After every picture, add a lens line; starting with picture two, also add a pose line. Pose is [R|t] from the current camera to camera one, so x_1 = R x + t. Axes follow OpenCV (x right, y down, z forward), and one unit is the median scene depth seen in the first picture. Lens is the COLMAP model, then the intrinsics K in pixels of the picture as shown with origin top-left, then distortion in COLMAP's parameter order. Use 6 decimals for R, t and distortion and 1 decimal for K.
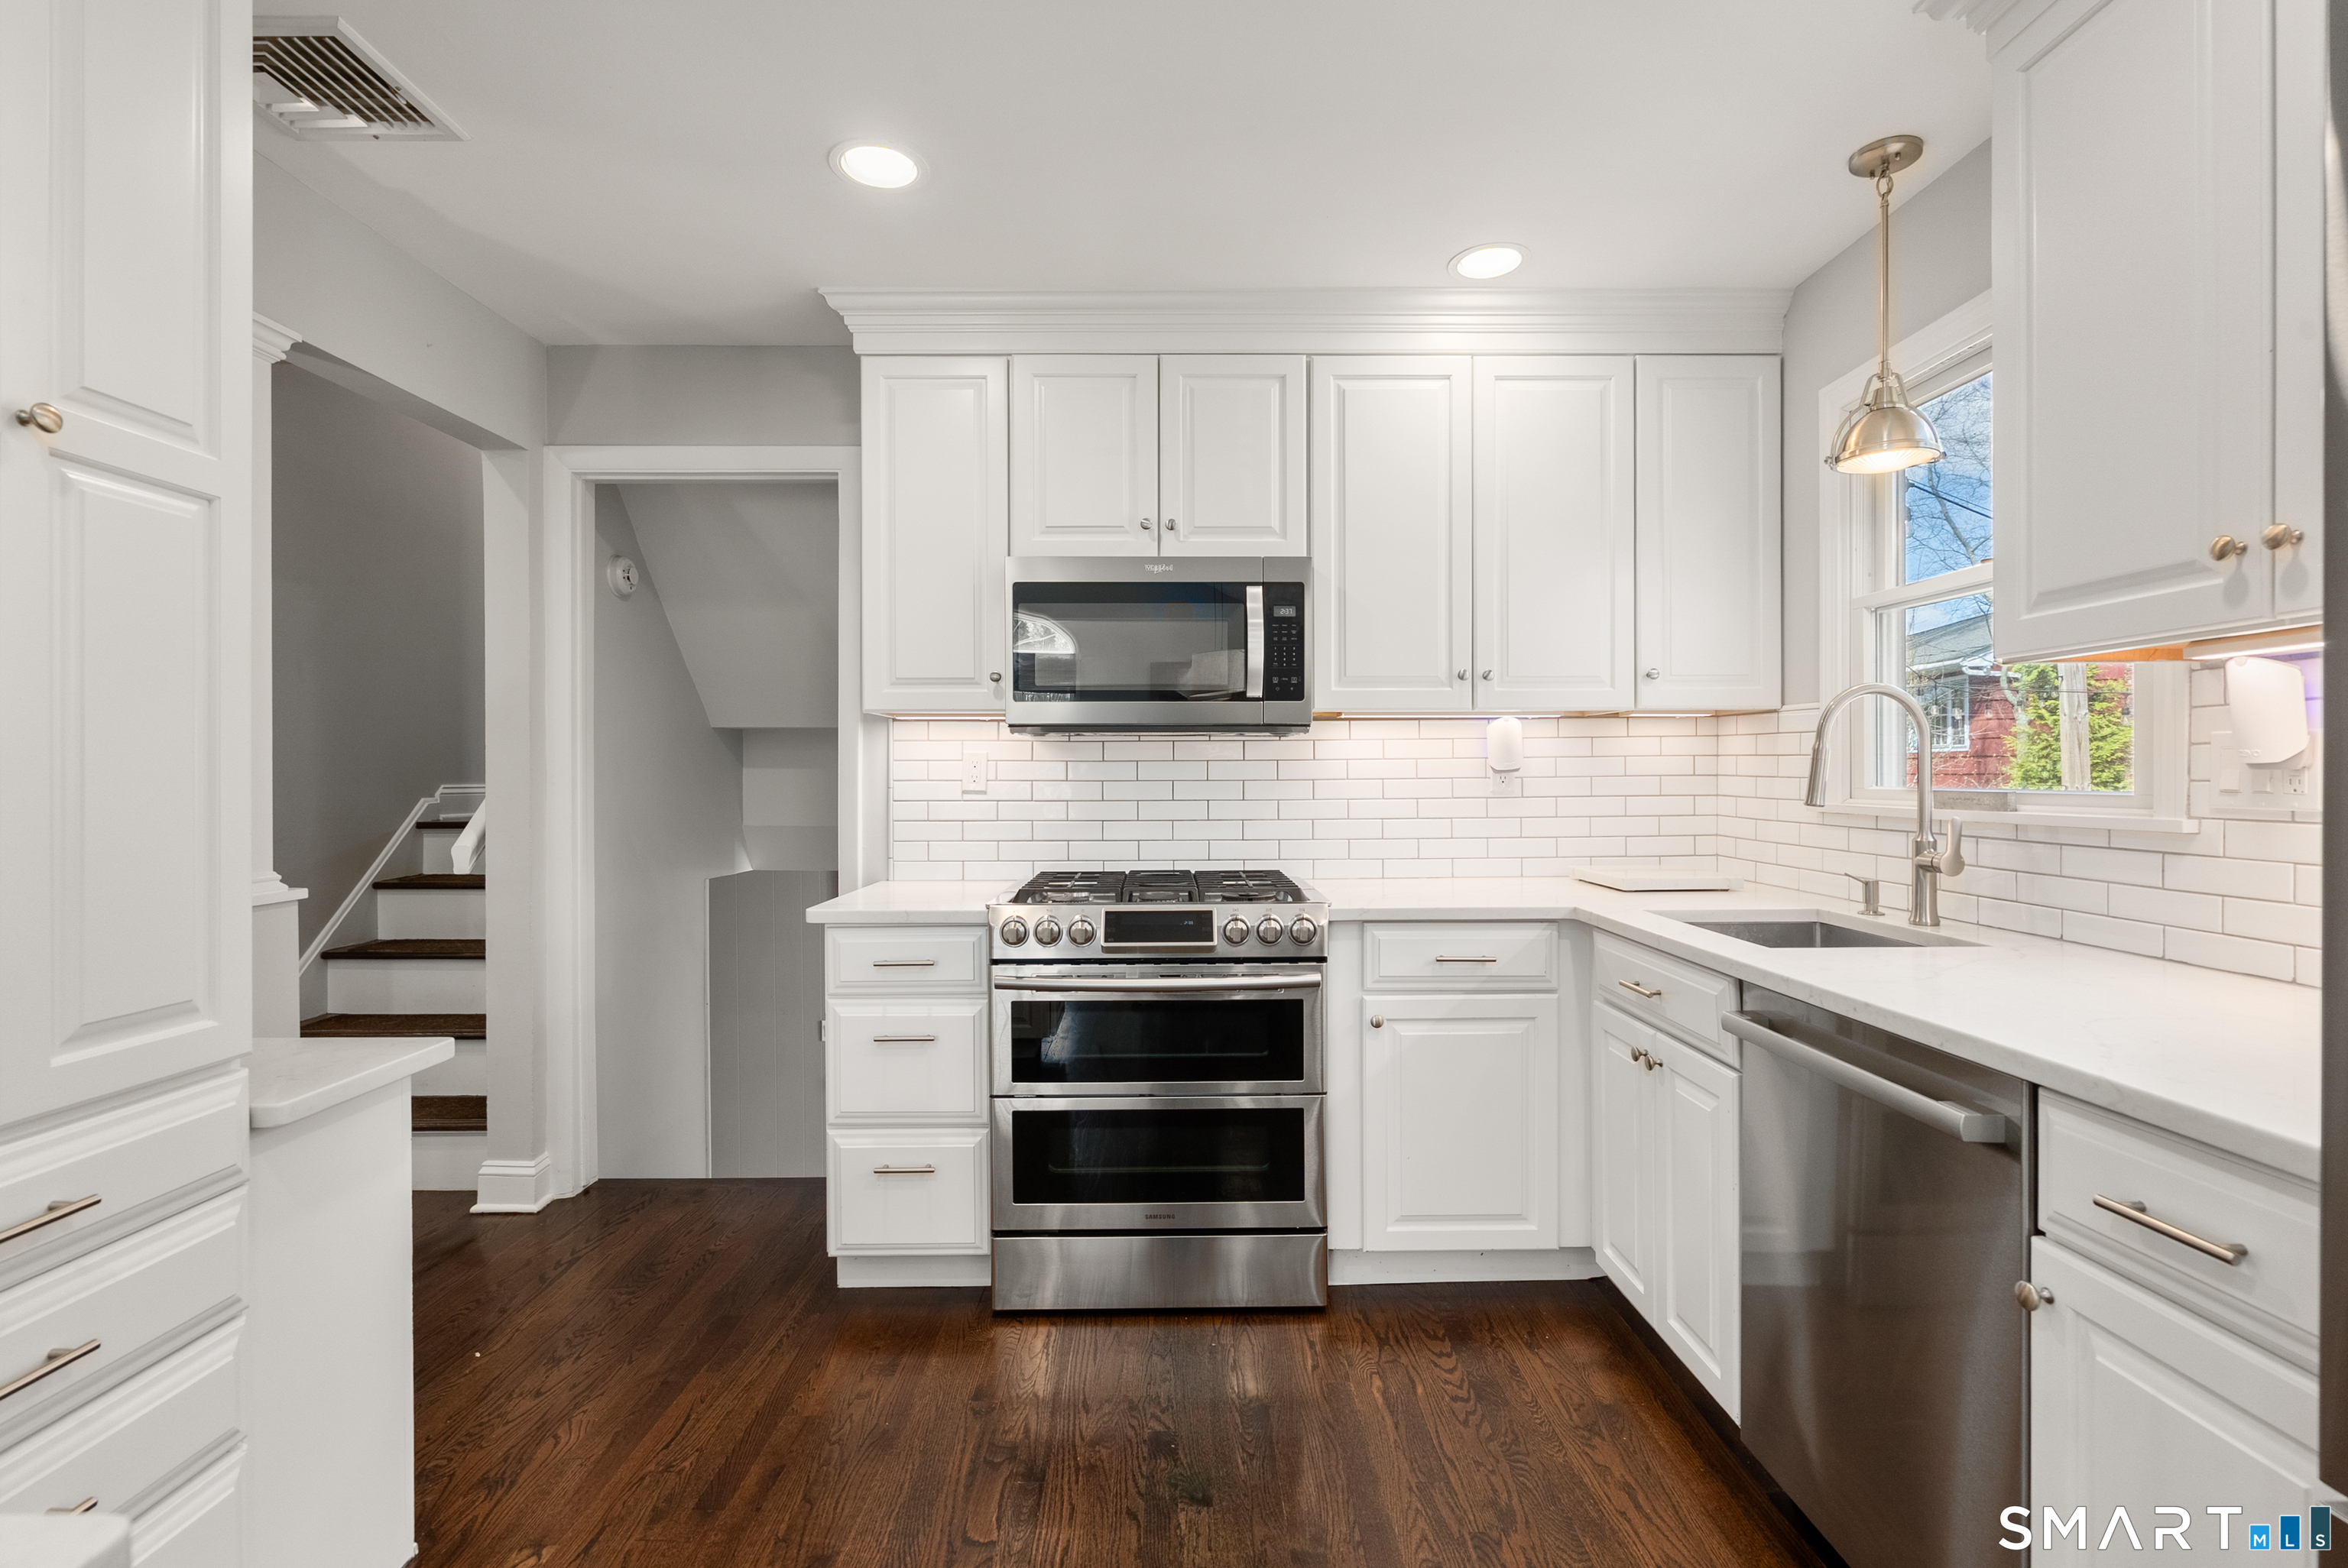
lens RADIAL K [[1071.8, 0, 1176.8], [0, 1071.8, 781.0], [0, 0, 1]] dist [-0.010269, 0.003316]
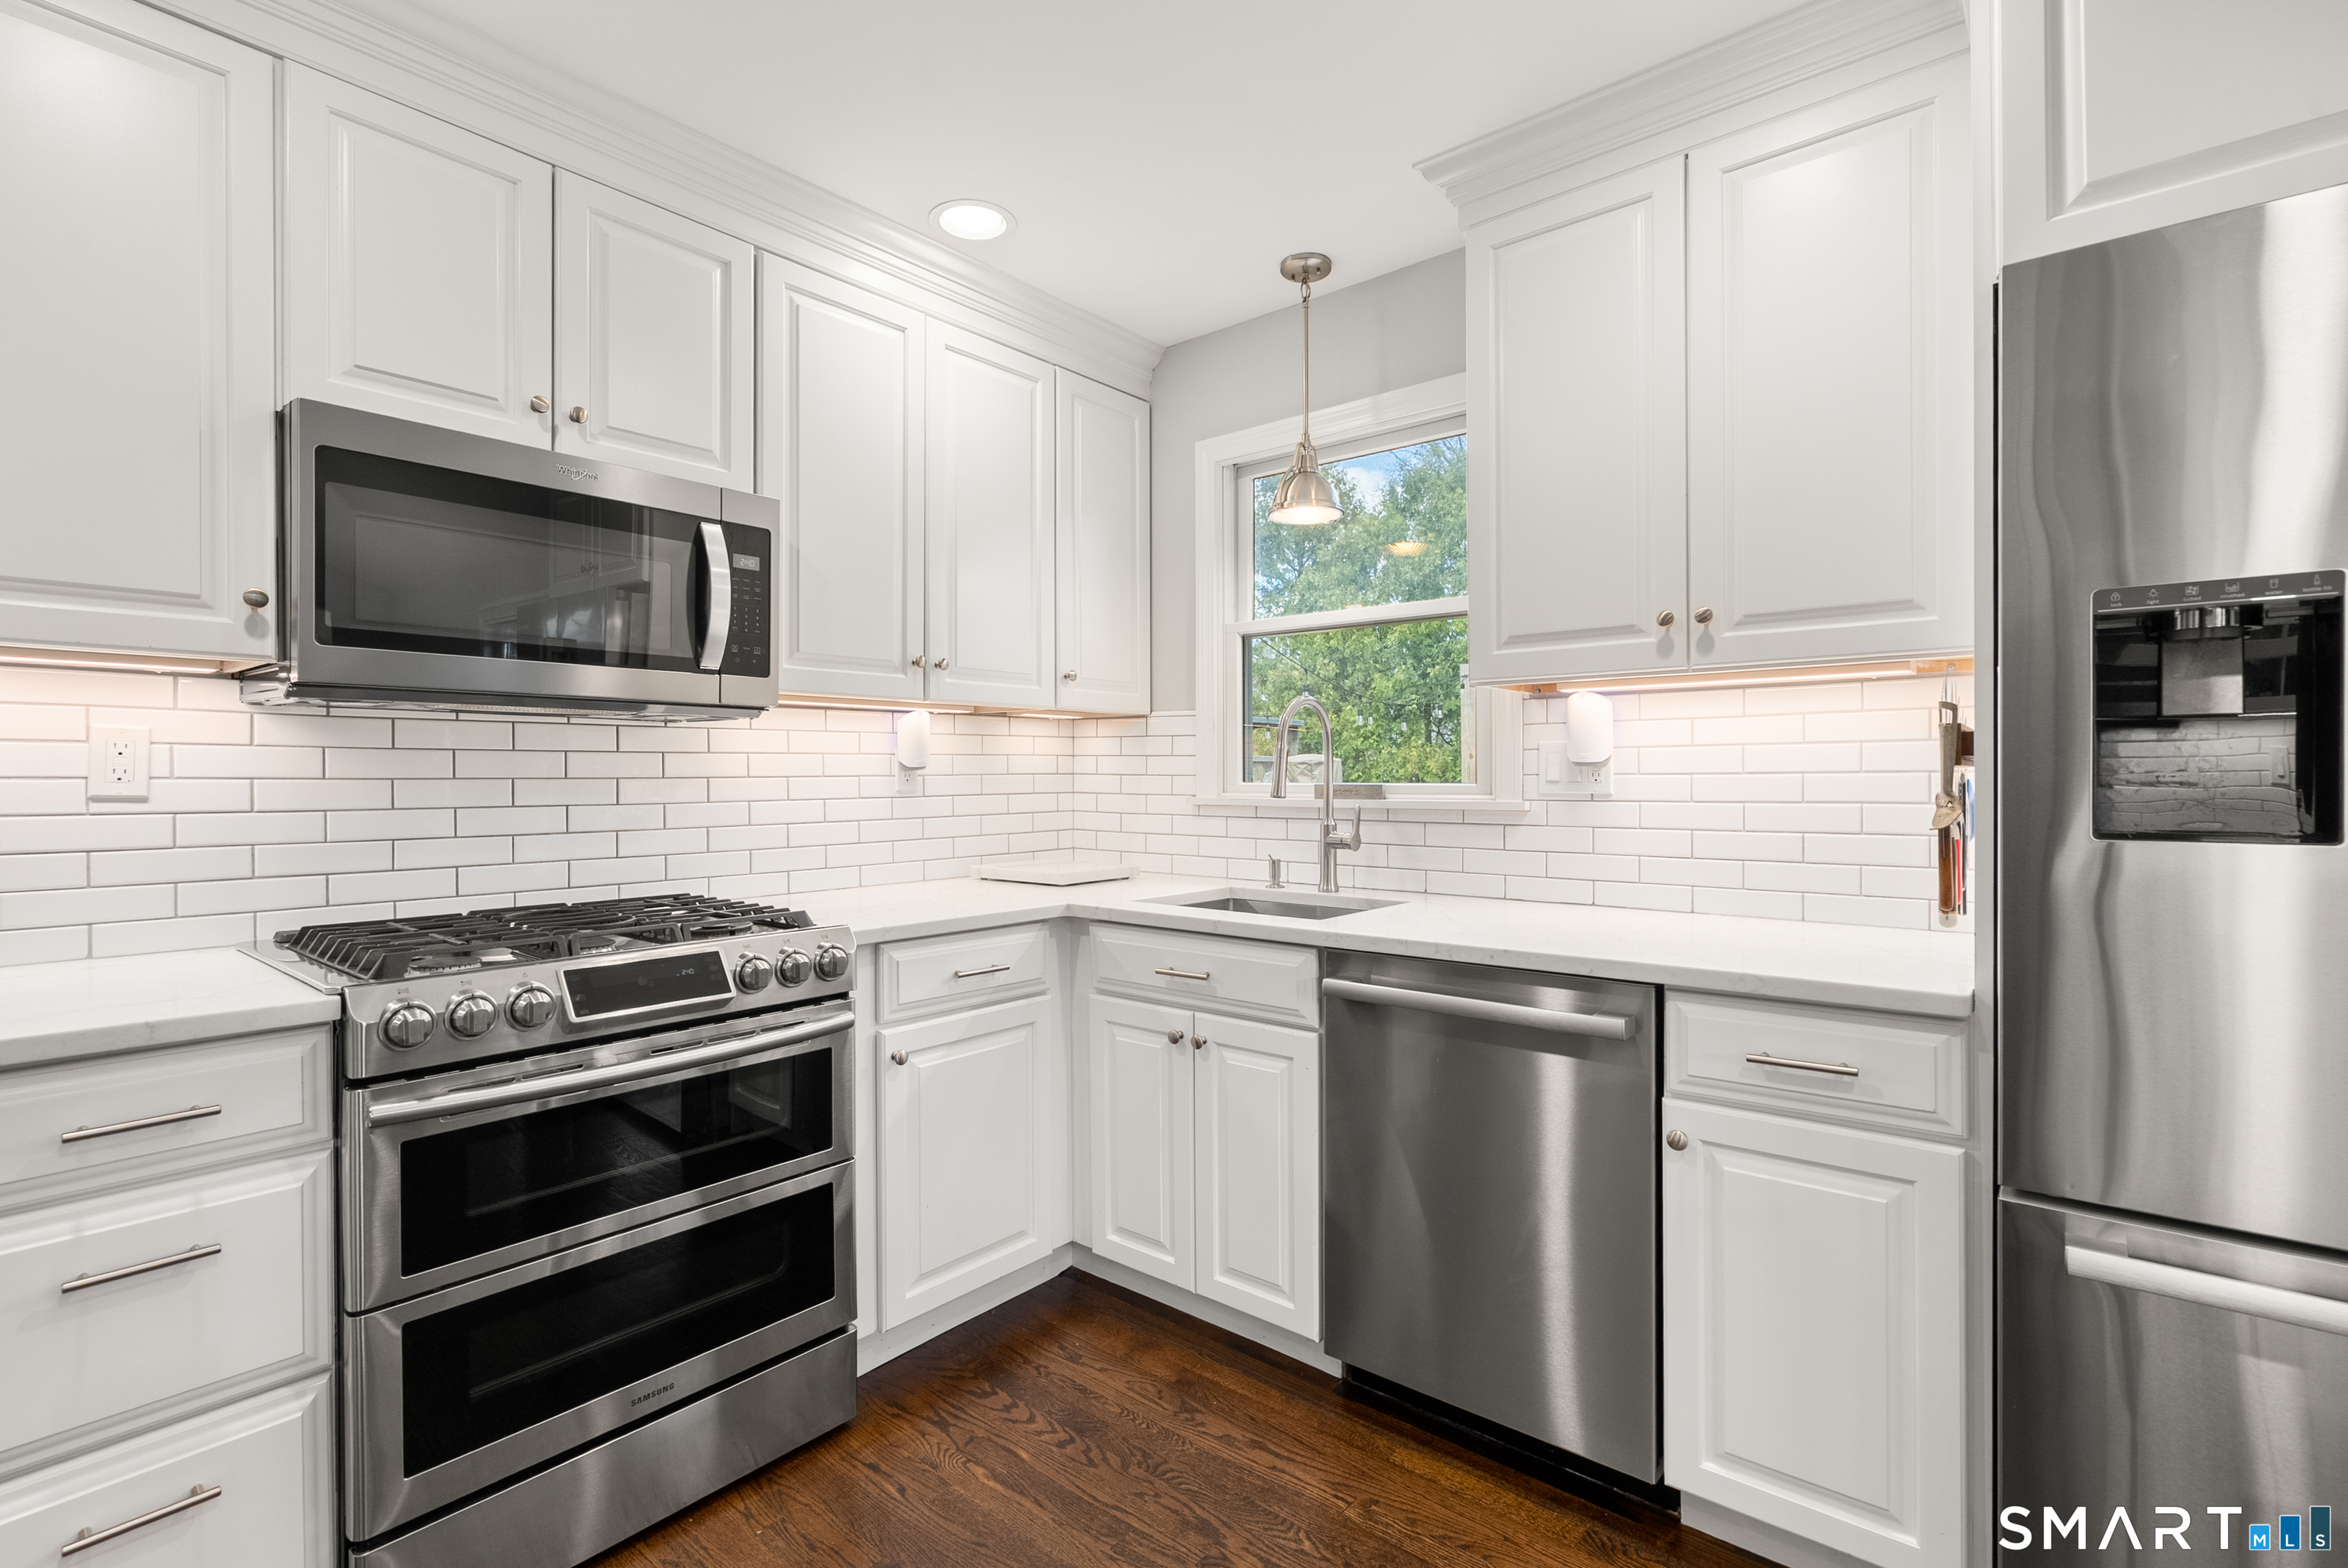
lens RADIAL K [[1071.8, 0, 1166.6], [0, 1071.8, 782.2], [0, 0, 1]] dist [-0.010269, 0.003316]
pose [[0.648961, -0.001892, 0.760820, -0.318426], [0.005275, 0.999984, -0.002012, 0.007024], [-0.760804, 0.005319, 0.648960, 0.274957]]
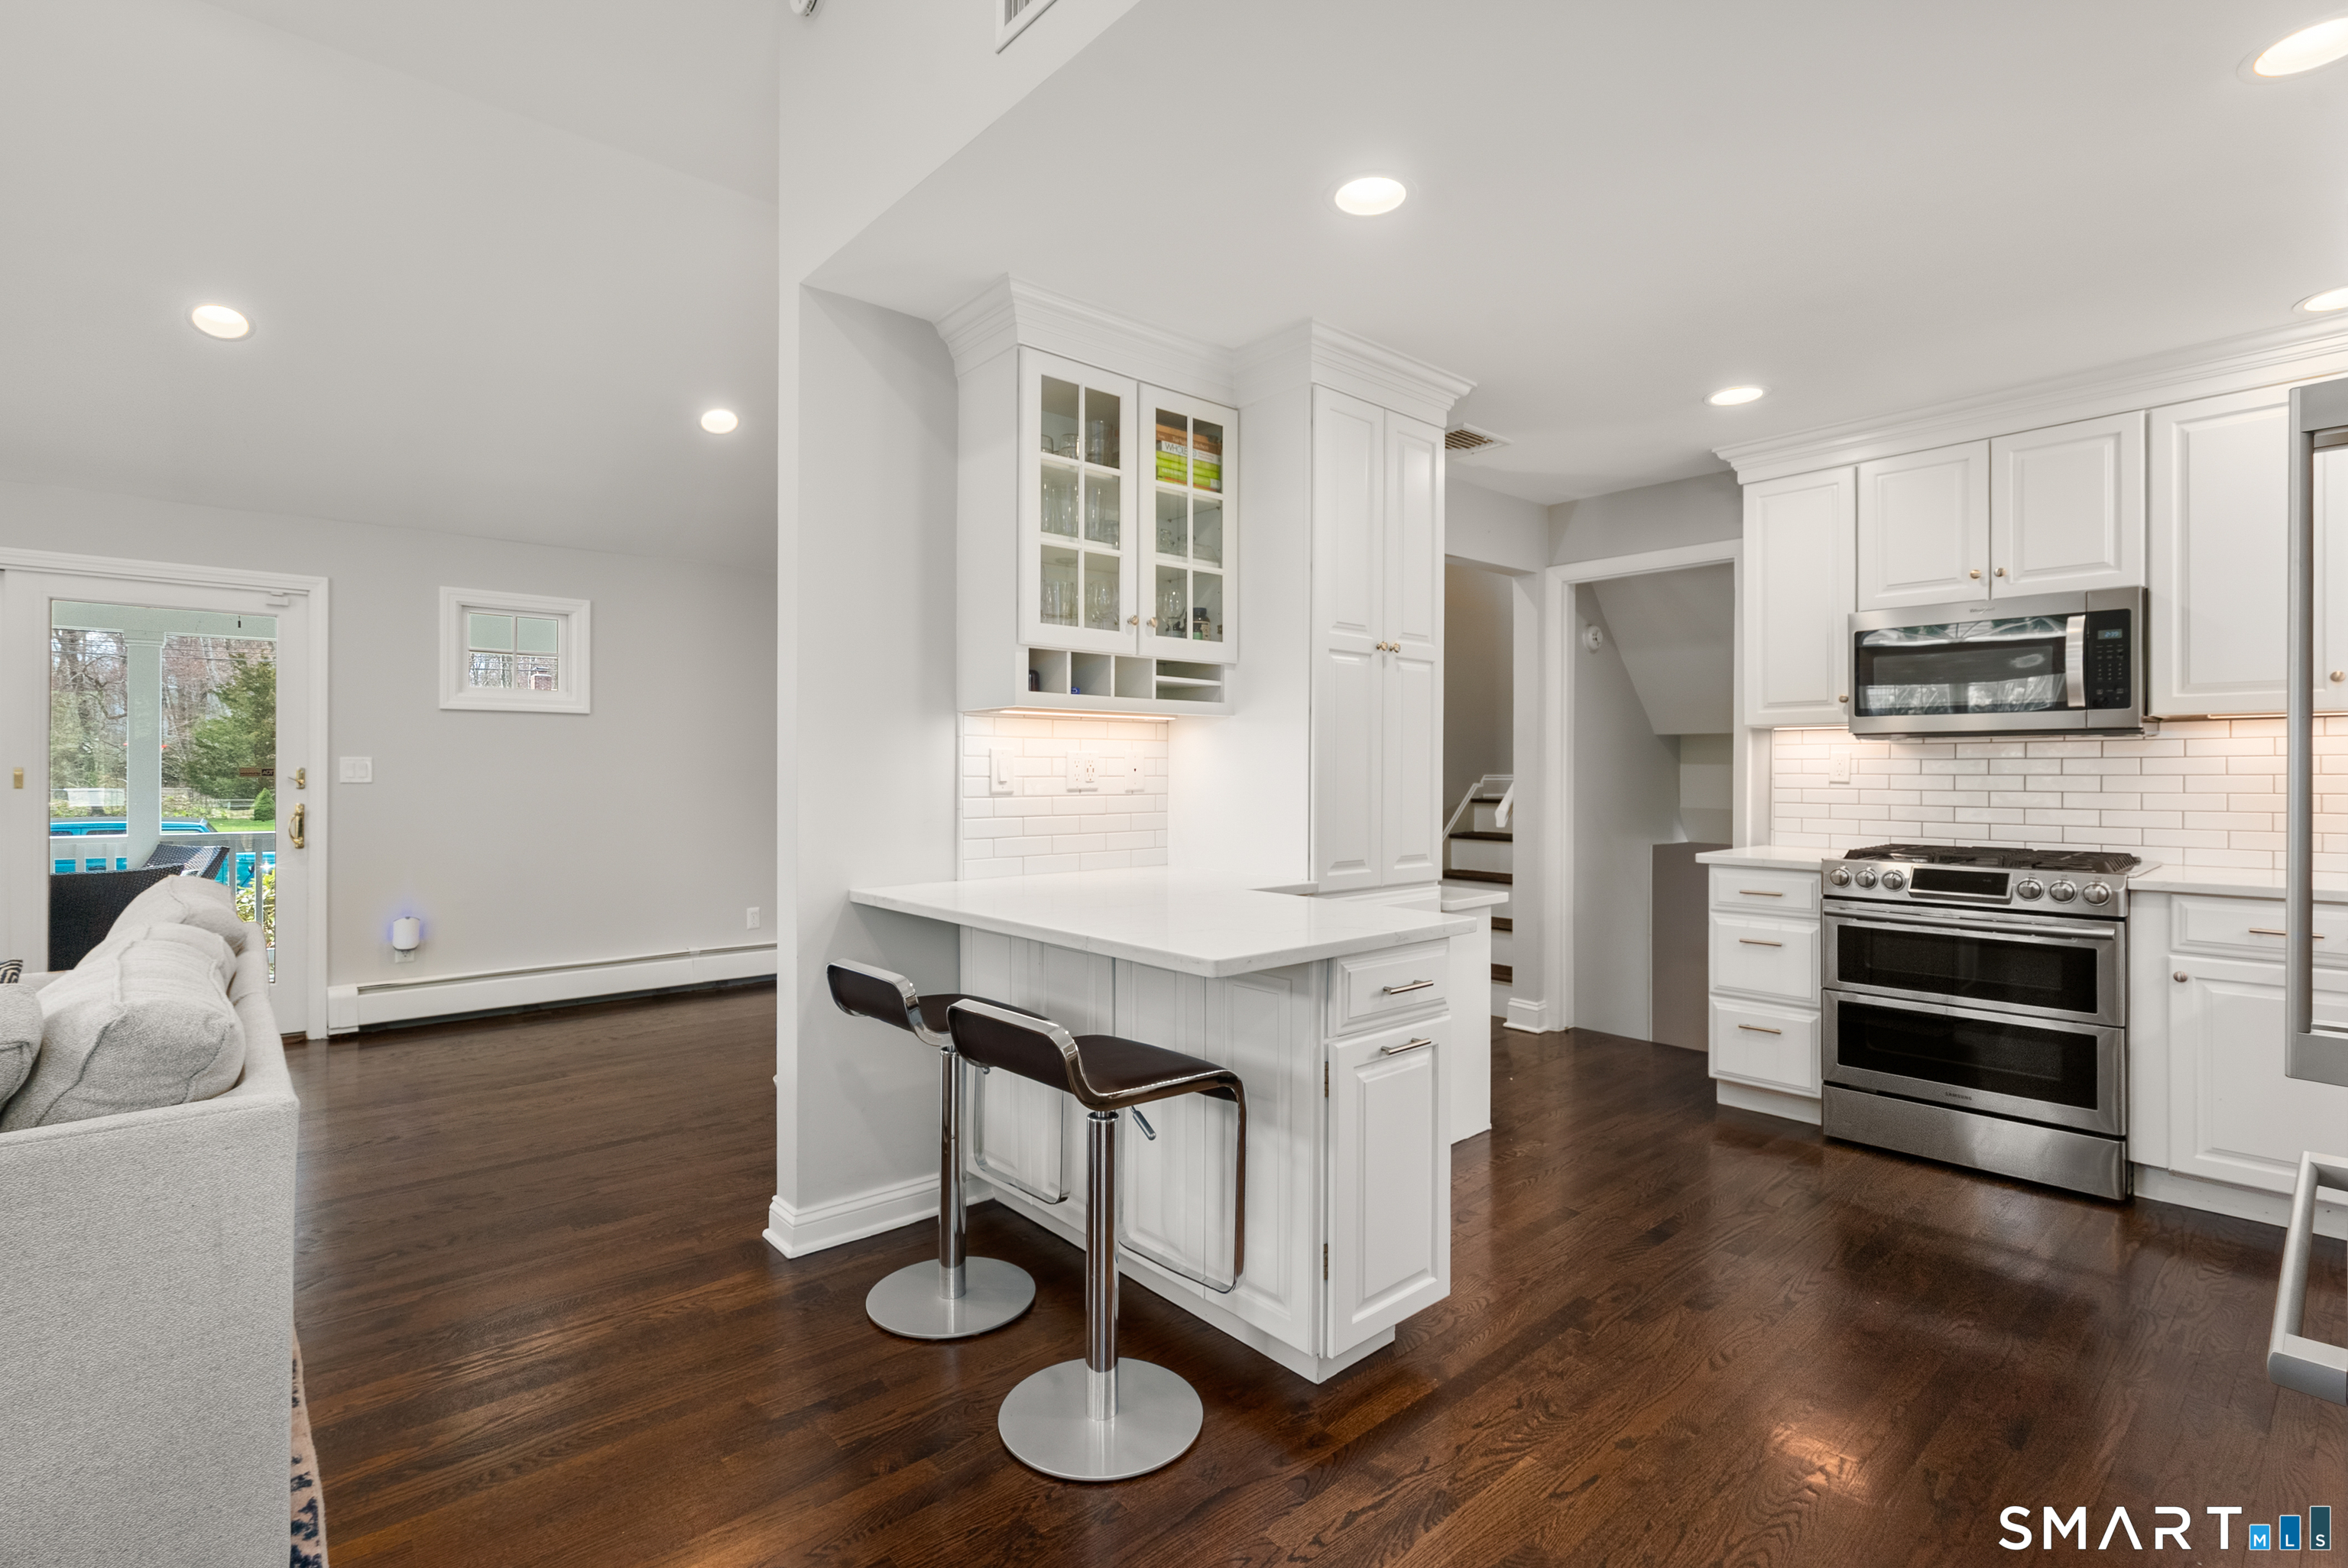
lens RADIAL K [[1071.8, 0, 1171.8], [0, 1071.8, 770.5], [0, 0, 1]] dist [-0.010269, 0.003316]
pose [[0.648621, 0.002474, -0.761108, 0.351615], [-0.006462, 0.999977, -0.002256, 0.004418], [0.761084, 0.006382, 0.648622, -0.614793]]
